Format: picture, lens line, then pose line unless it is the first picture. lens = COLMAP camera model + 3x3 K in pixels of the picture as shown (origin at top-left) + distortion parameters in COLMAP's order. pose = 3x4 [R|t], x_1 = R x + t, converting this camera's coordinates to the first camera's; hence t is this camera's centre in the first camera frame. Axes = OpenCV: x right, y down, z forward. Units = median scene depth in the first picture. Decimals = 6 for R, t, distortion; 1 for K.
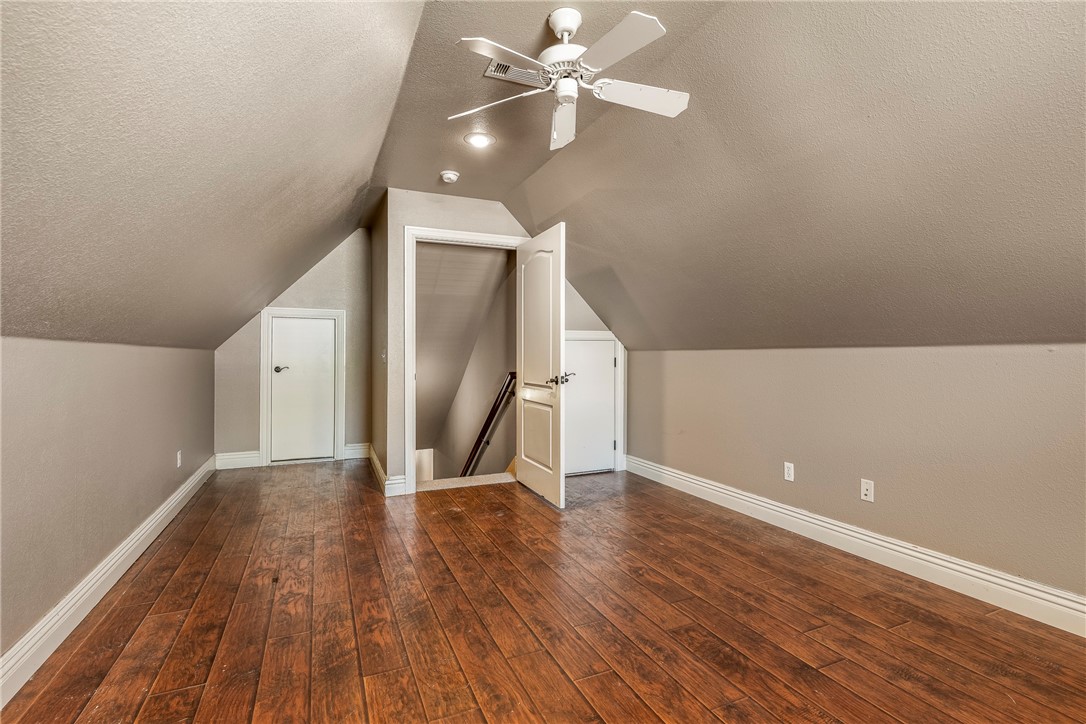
lens RADIAL K [[502.8, 0, 539.1], [0, 502.8, 360.2], [0, 0, 1]] dist [-0.003434, -0.001299]
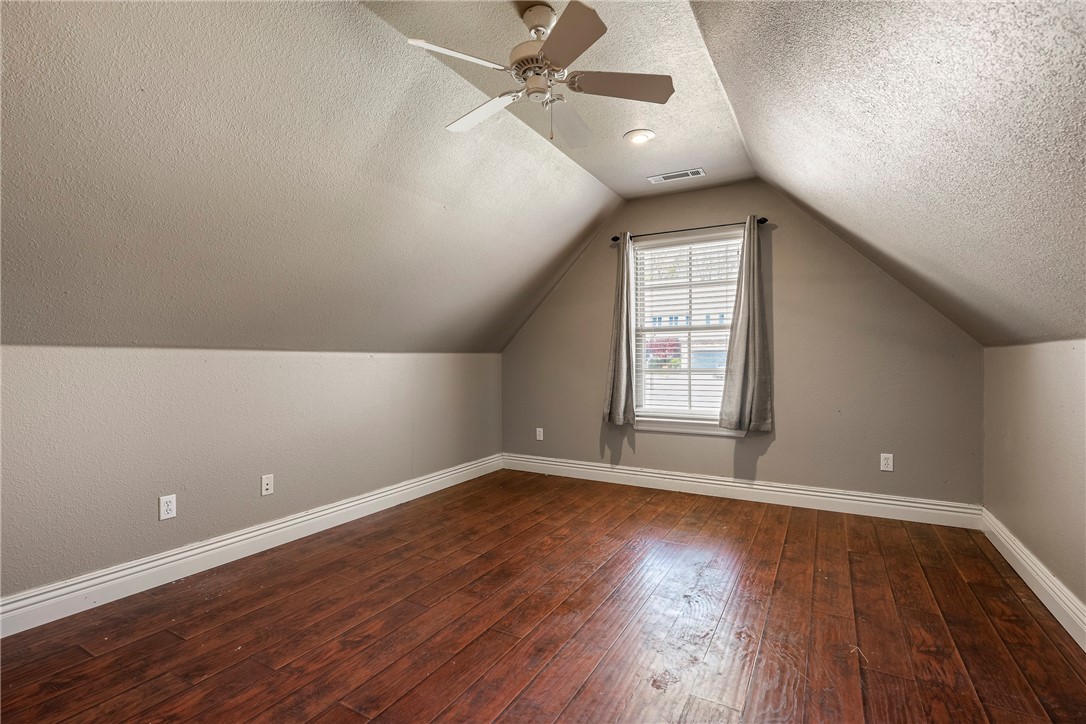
lens RADIAL K [[502.8, 0, 538.8], [0, 502.8, 359.8], [0, 0, 1]] dist [-0.003434, -0.001299]
pose [[-0.590411, 0.003841, 0.807094, -0.635150], [0.007699, 0.999970, 0.000873, -0.003729], [-0.807066, 0.006729, -0.590422, 1.339411]]
